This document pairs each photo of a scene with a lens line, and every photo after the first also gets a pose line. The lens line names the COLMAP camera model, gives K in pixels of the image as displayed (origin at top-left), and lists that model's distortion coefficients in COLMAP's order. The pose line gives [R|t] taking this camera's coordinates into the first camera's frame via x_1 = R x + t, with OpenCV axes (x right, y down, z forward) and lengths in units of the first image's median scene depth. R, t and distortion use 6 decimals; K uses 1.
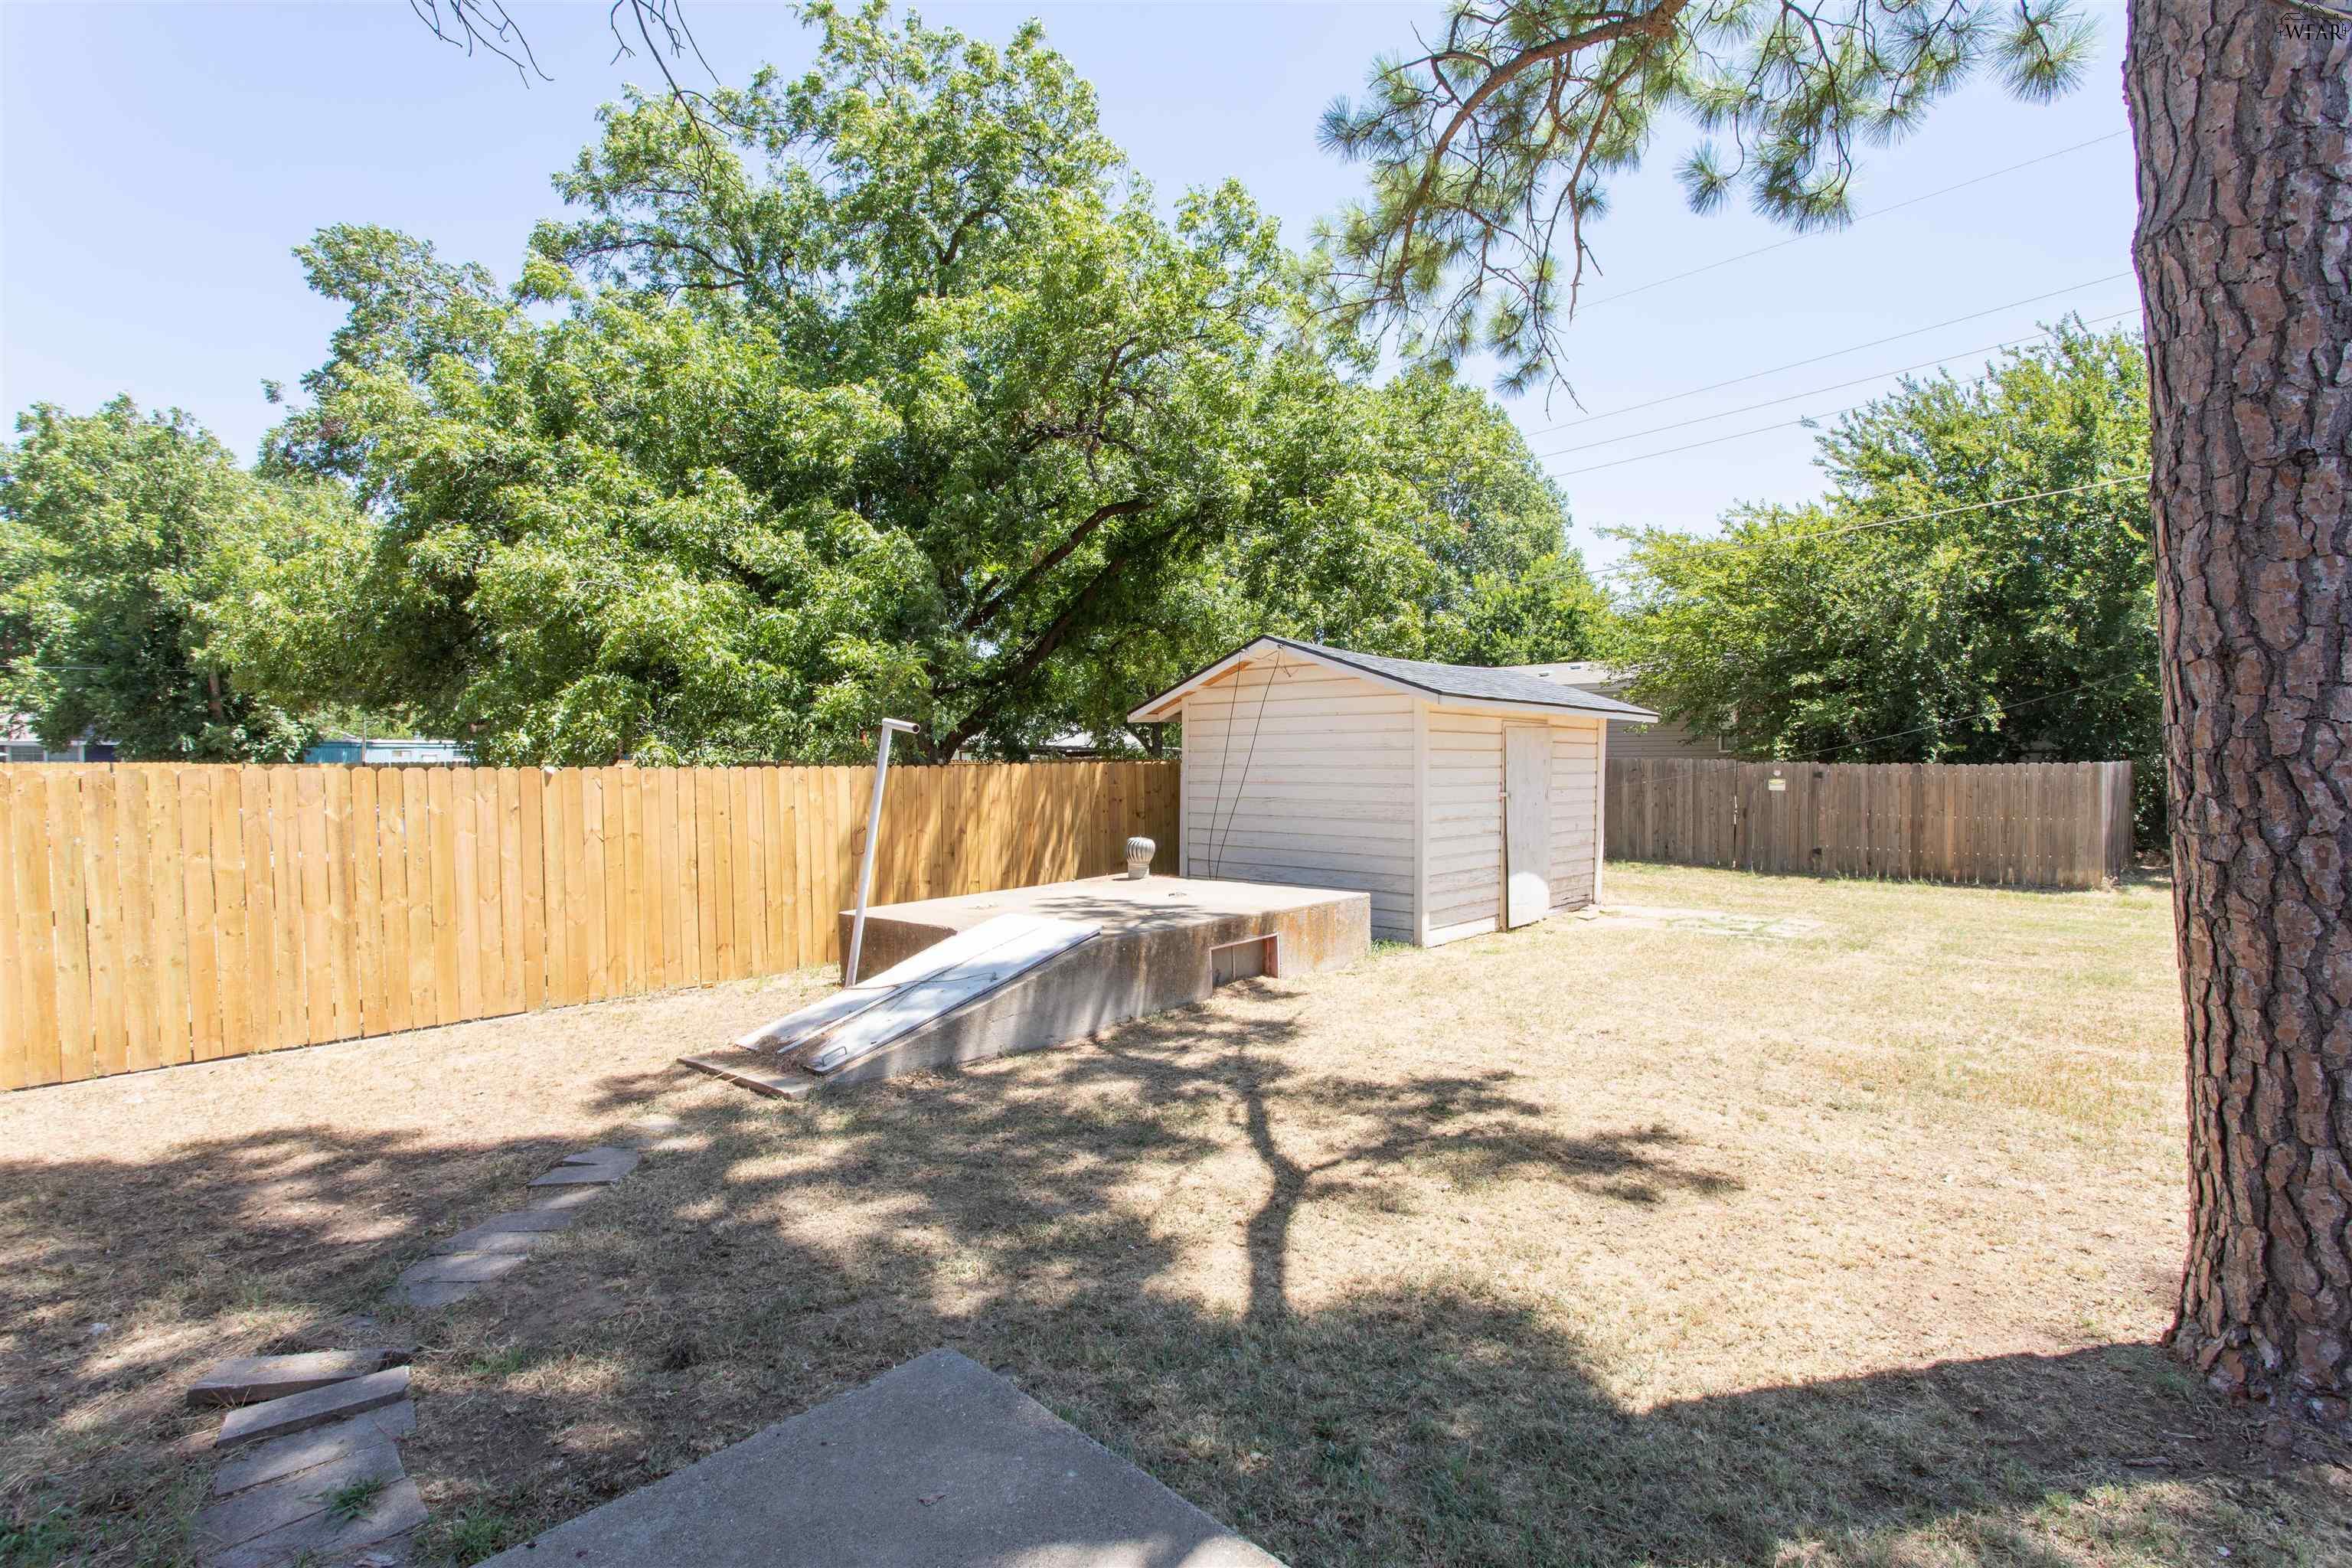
lens RADIAL K [[1115.2, 0, 1172.9], [0, 1115.2, 780.8], [0, 0, 1]] dist [0.003048, 0.000547]
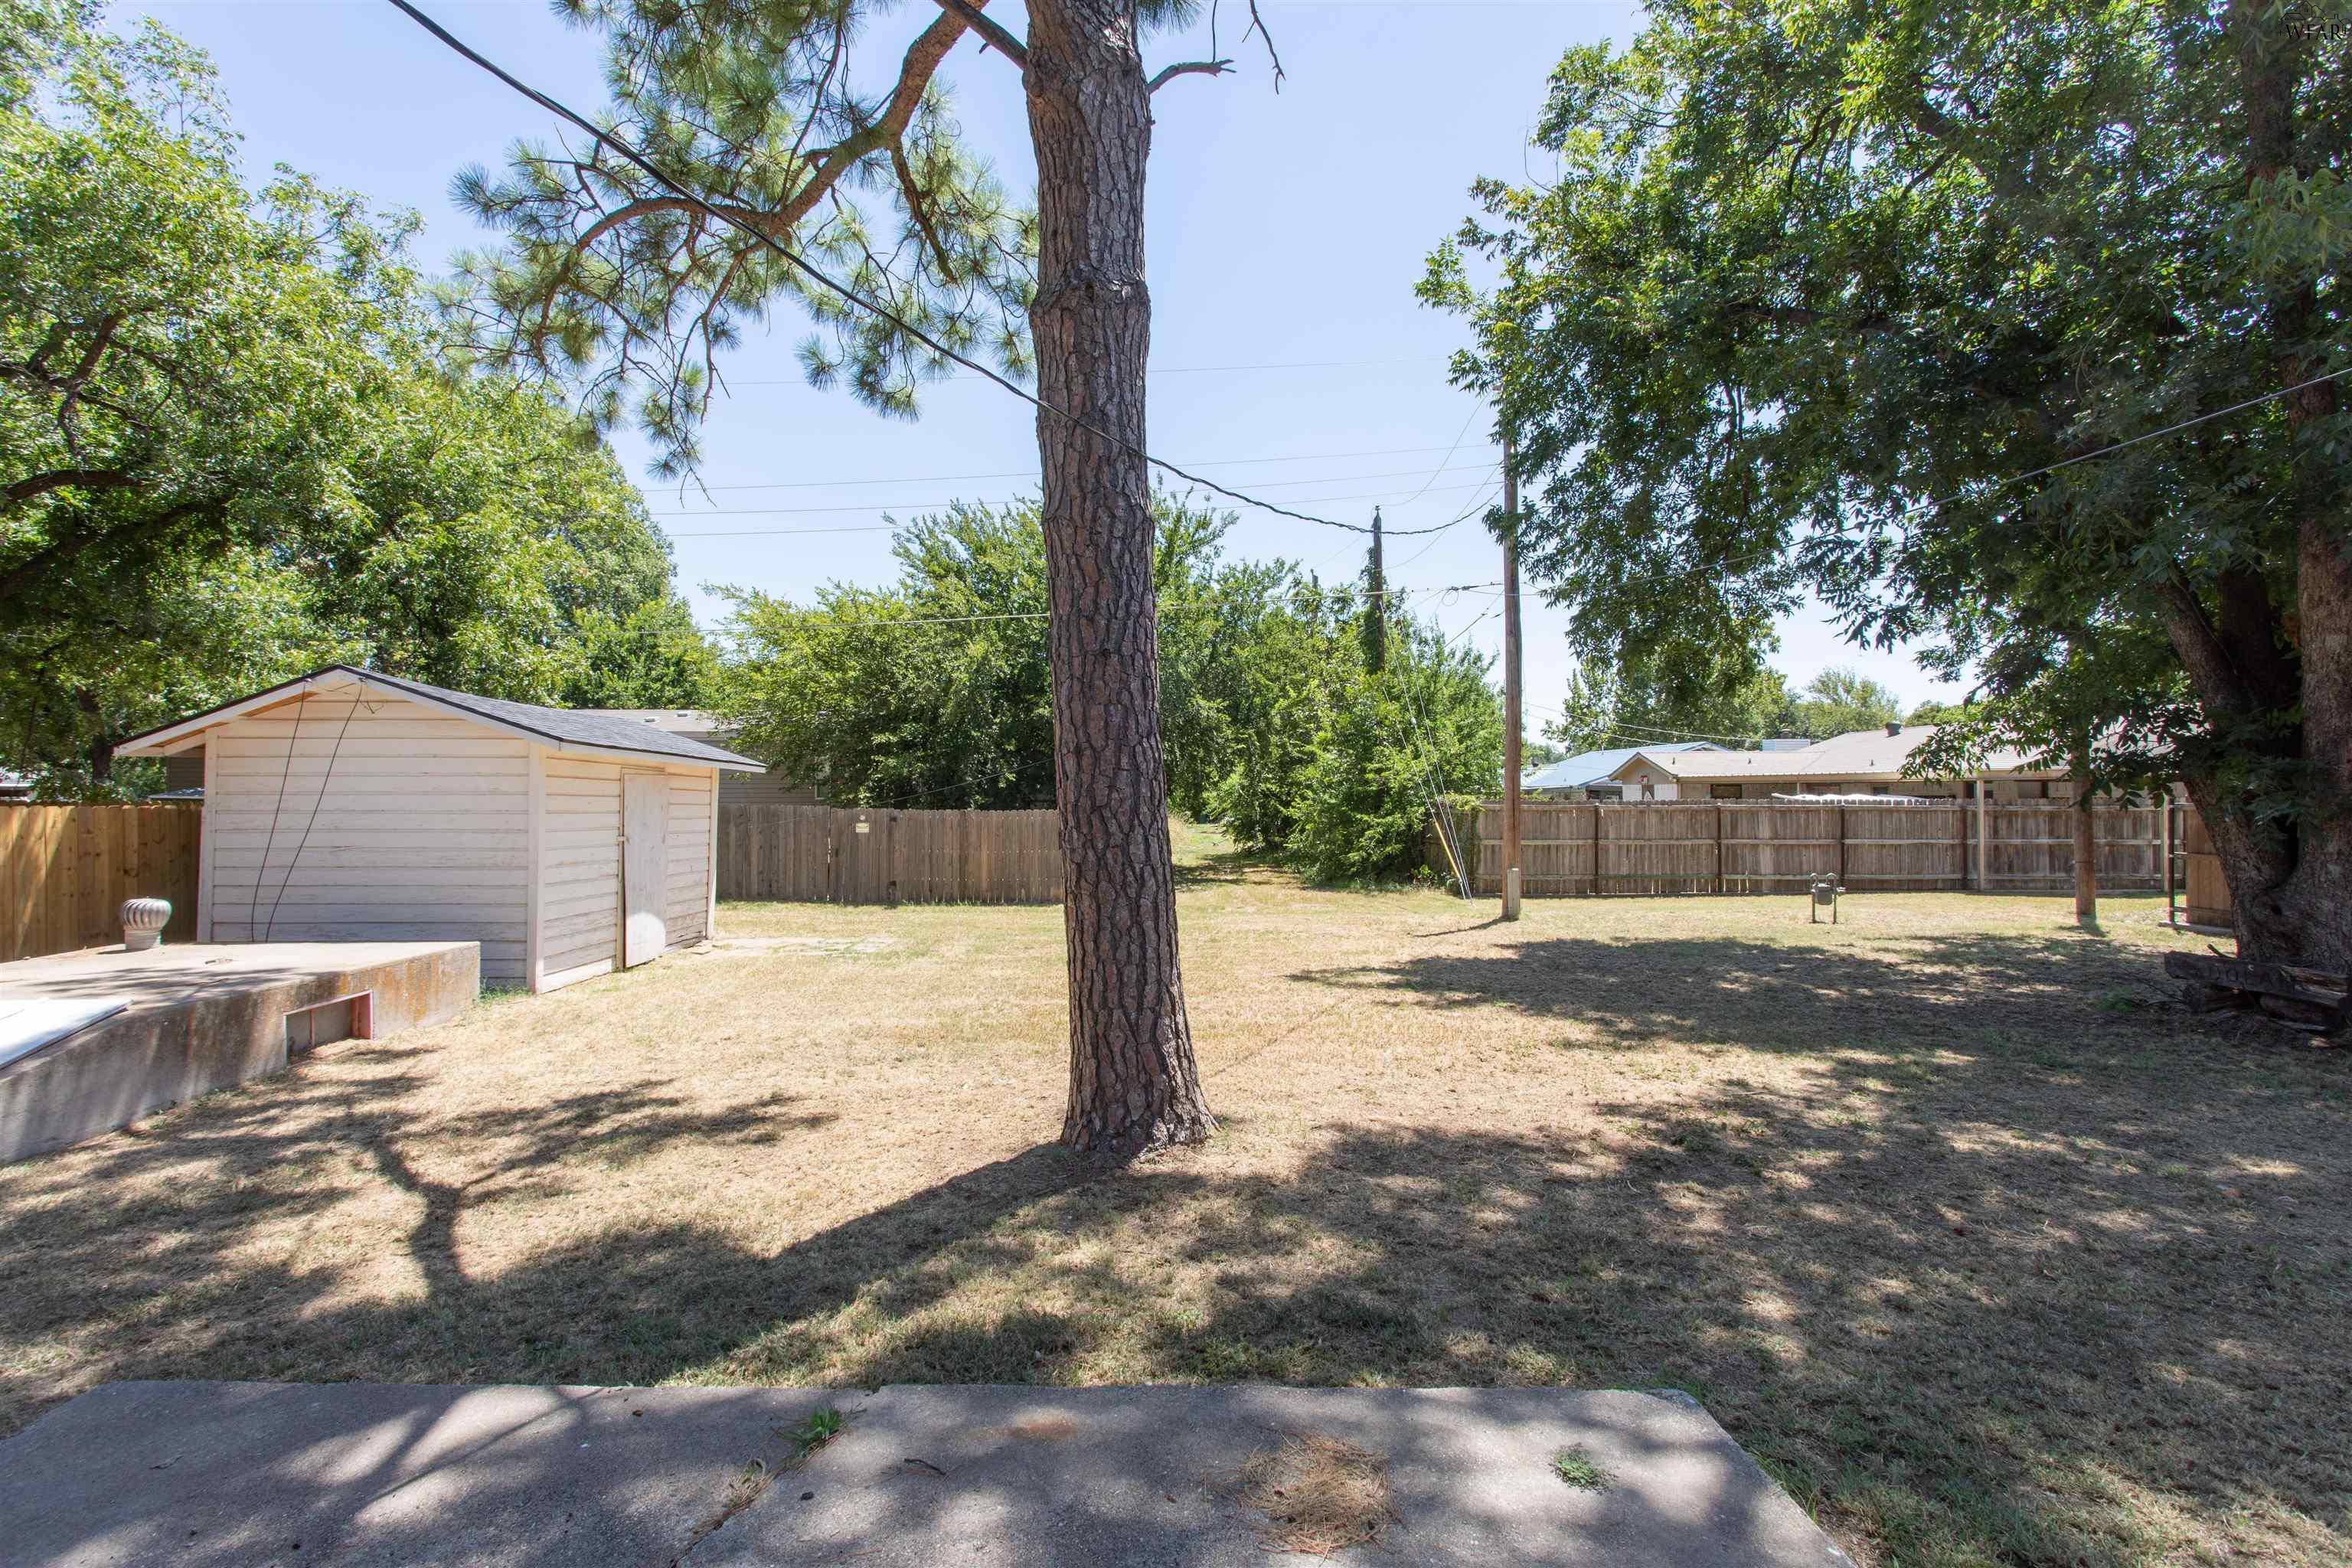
lens RADIAL K [[1130.2, 0, 1170.3], [0, 1130.2, 786.7], [0, 0, 1]] dist [0.000622, 0.001493]
pose [[0.723535, 0.017289, 0.690071, -0.108245], [0.007291, 0.999439, -0.032684, 0.003840], [-0.690249, 0.028679, 0.723003, -0.202140]]
